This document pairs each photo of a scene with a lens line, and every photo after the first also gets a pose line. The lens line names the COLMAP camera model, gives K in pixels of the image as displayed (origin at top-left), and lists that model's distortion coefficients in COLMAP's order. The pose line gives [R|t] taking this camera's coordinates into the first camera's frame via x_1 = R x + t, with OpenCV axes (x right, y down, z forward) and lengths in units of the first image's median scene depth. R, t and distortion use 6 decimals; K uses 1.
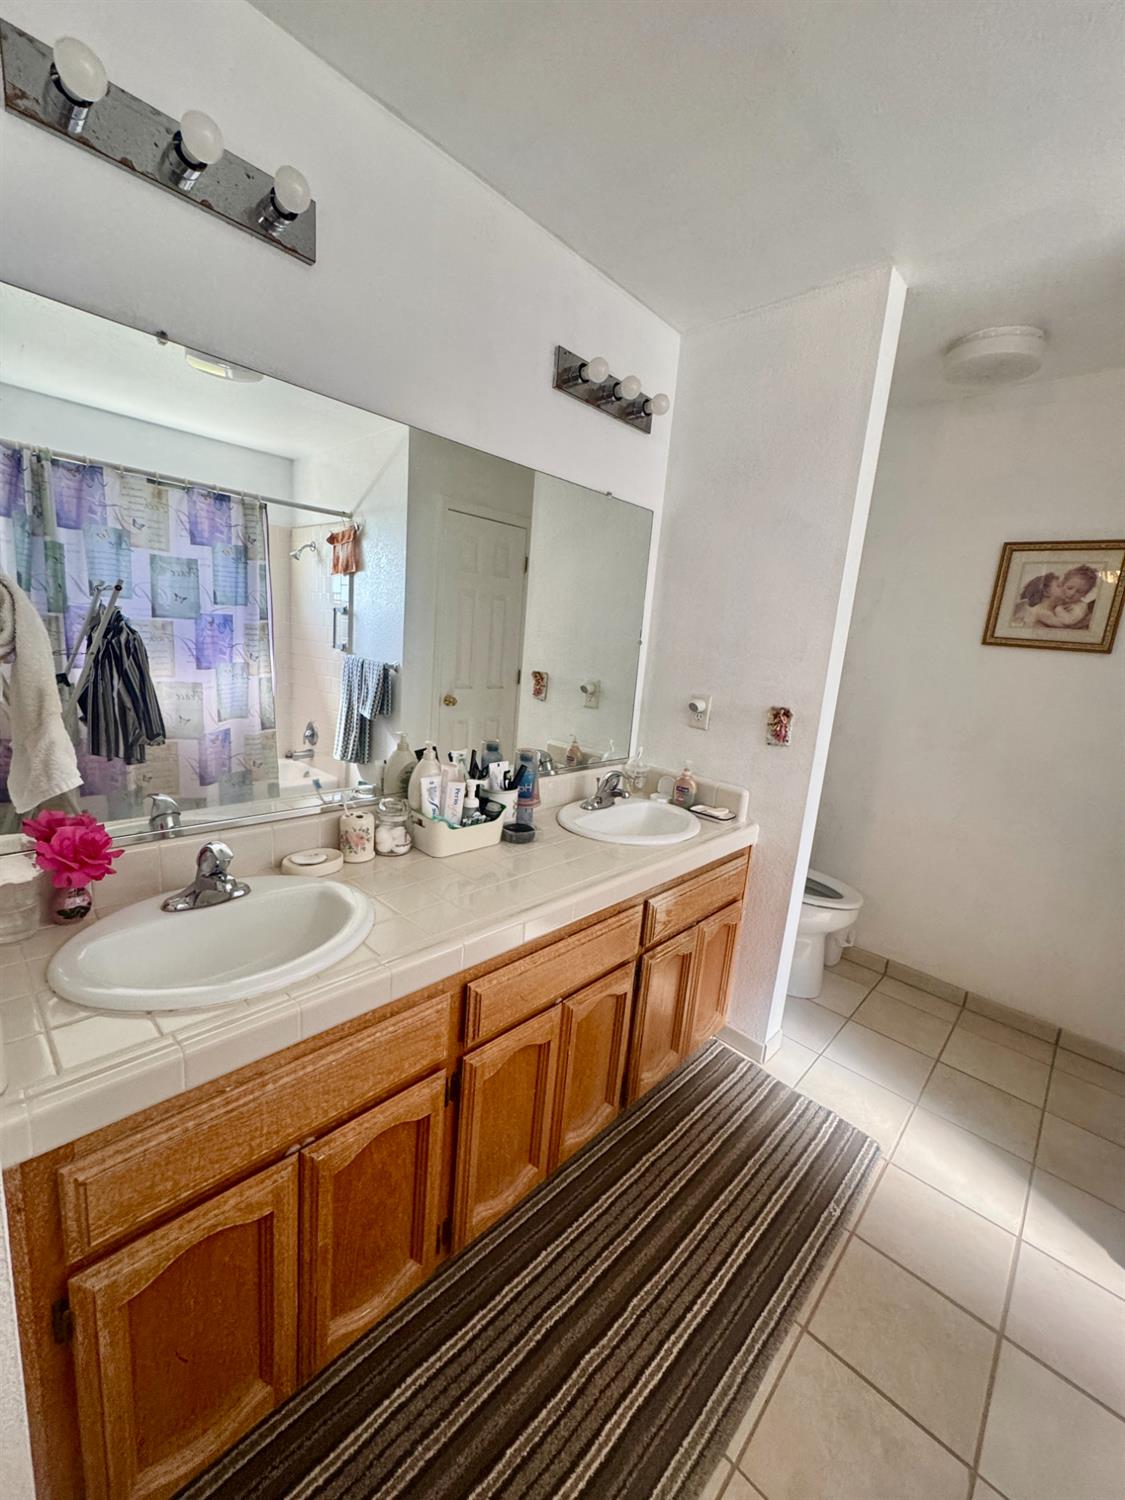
lens RADIAL K [[596.4, 0, 563.7], [0, 596.4, 745.8], [0, 0, 1]] dist [-0.008202, 0.000766]
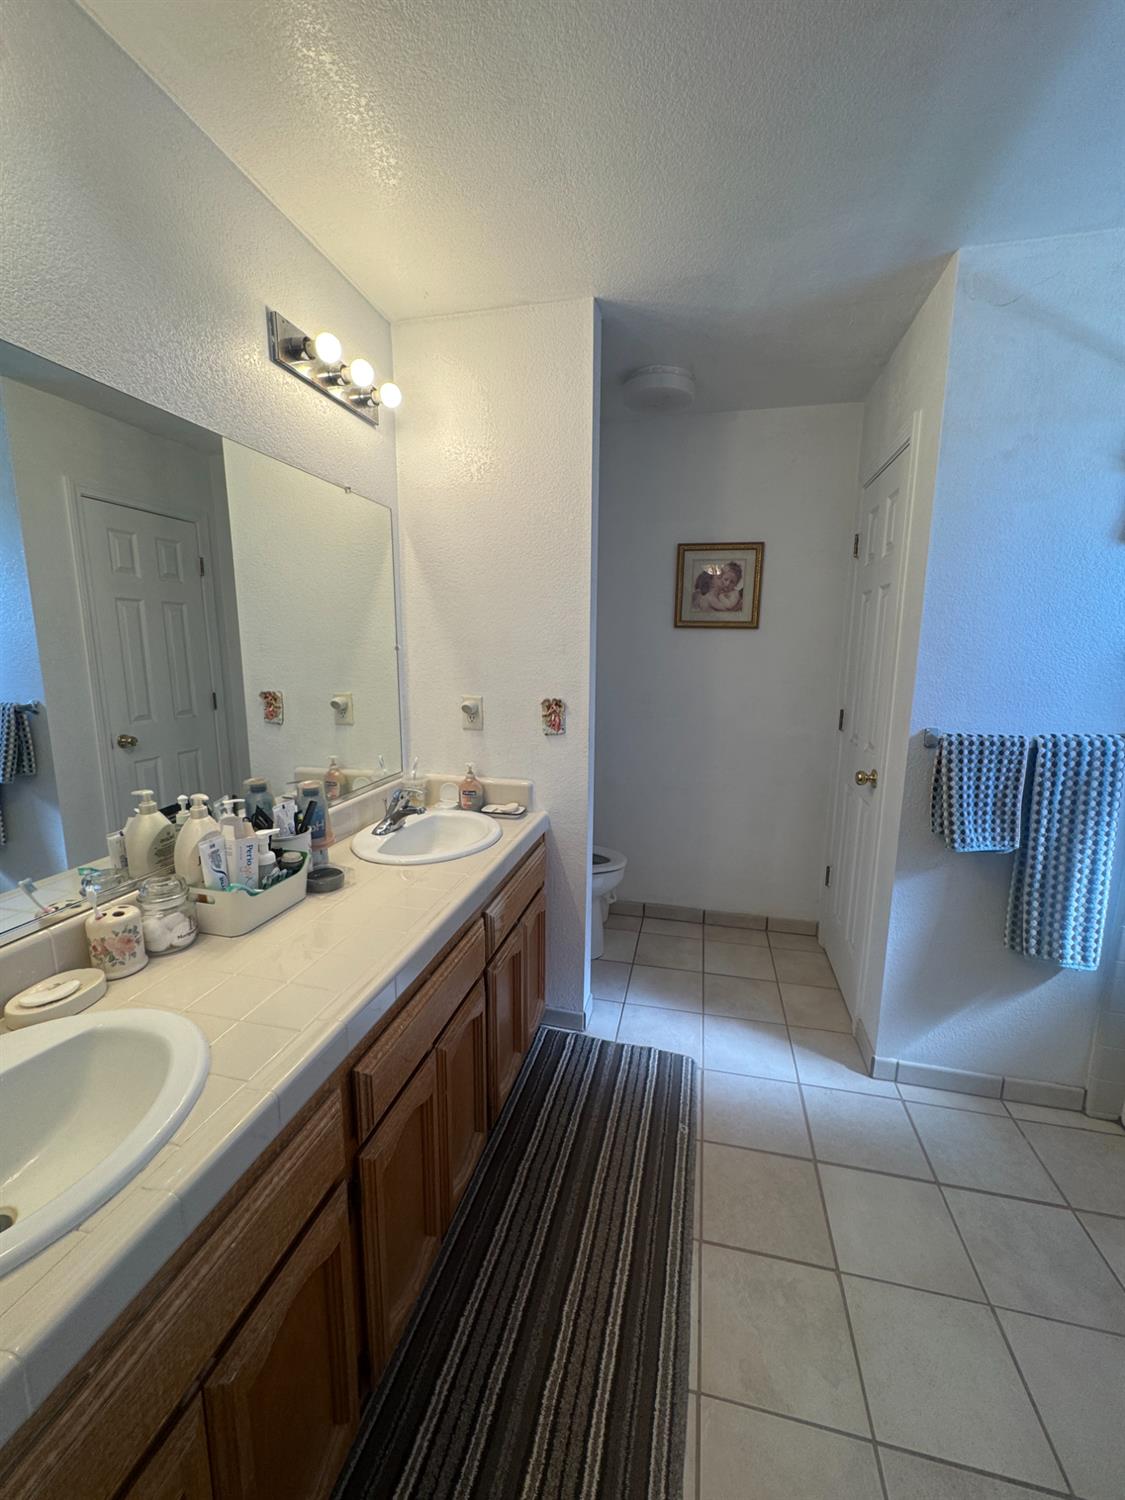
lens RADIAL K [[596.4, 0, 563.7], [0, 596.4, 745.8], [0, 0, 1]] dist [-0.008202, 0.000766]
pose [[0.861720, -0.157011, 0.482480, -0.177870], [0.156606, 0.986792, 0.041425, -0.028113], [-0.482611, 0.039863, 0.874927, 0.080886]]
